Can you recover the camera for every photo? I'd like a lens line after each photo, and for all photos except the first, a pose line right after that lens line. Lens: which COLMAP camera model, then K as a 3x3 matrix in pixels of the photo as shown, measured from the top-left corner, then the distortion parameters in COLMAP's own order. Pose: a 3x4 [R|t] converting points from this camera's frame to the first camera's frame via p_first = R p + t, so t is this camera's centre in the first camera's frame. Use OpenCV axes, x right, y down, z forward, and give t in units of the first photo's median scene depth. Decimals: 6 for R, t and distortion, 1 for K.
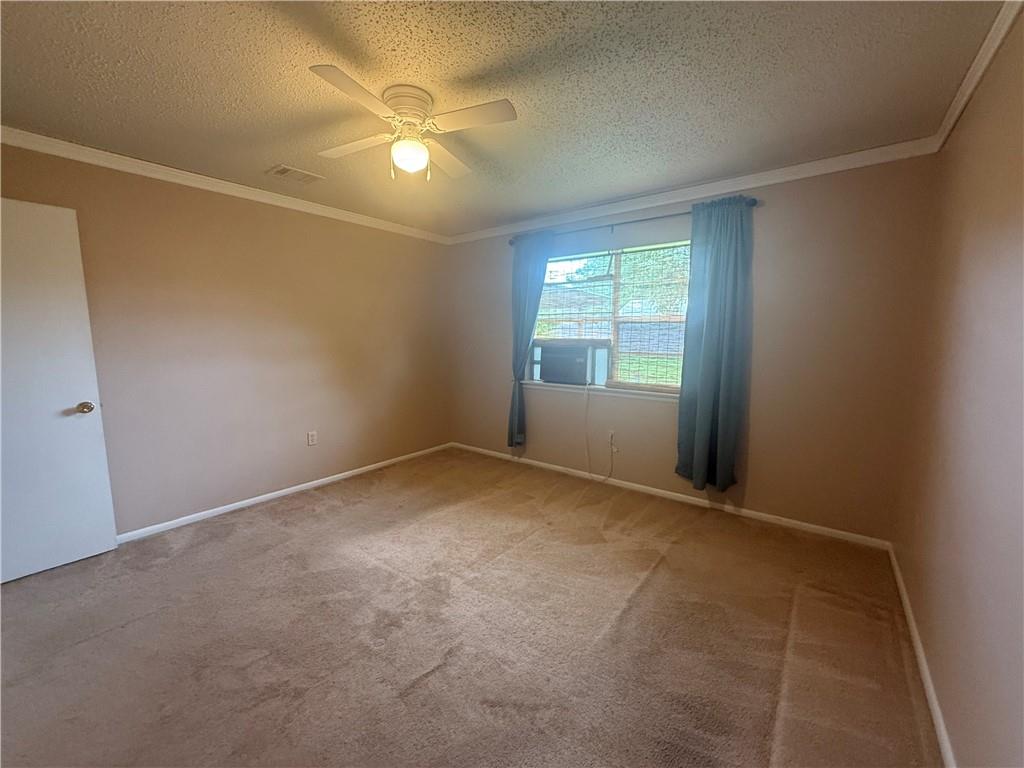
lens RADIAL K [[409.4, 0, 513.6], [0, 409.4, 385.3], [0, 0, 1]] dist [0.000588, 0.001311]
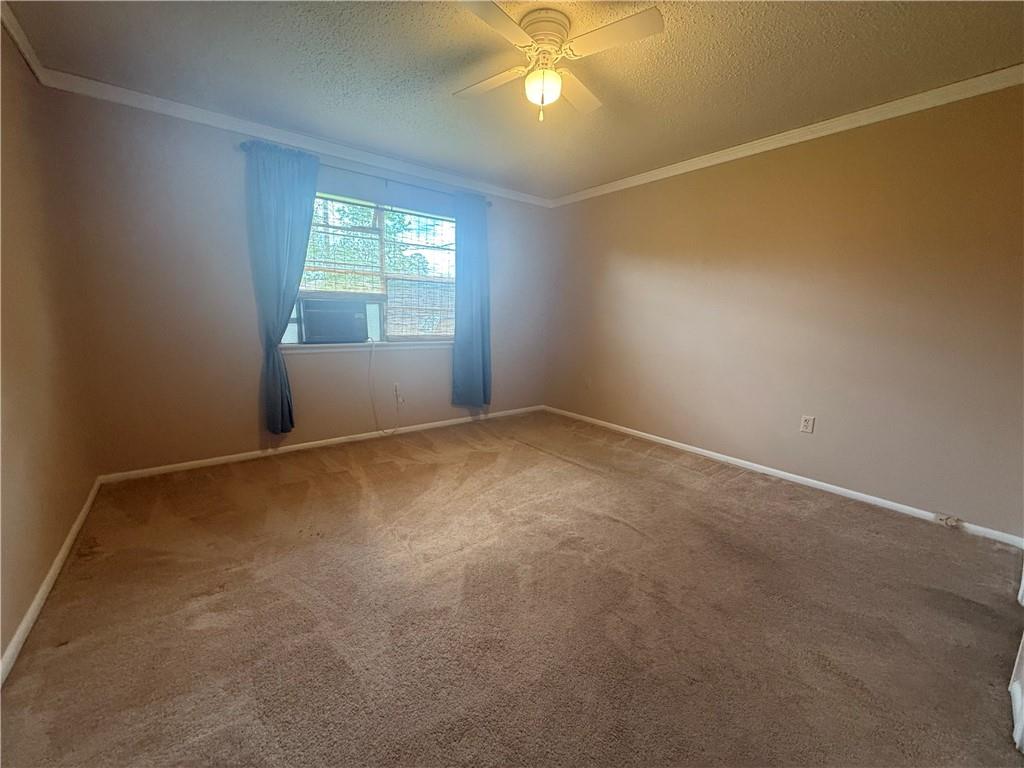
lens RADIAL K [[409.4, 0, 509.5], [0, 409.4, 382.7], [0, 0, 1]] dist [0.000588, 0.001311]
pose [[0.253425, -0.159089, 0.954184, -0.686403], [0.096758, 0.985606, 0.138630, -0.007029], [-0.962504, 0.057192, 0.265170, 0.443007]]
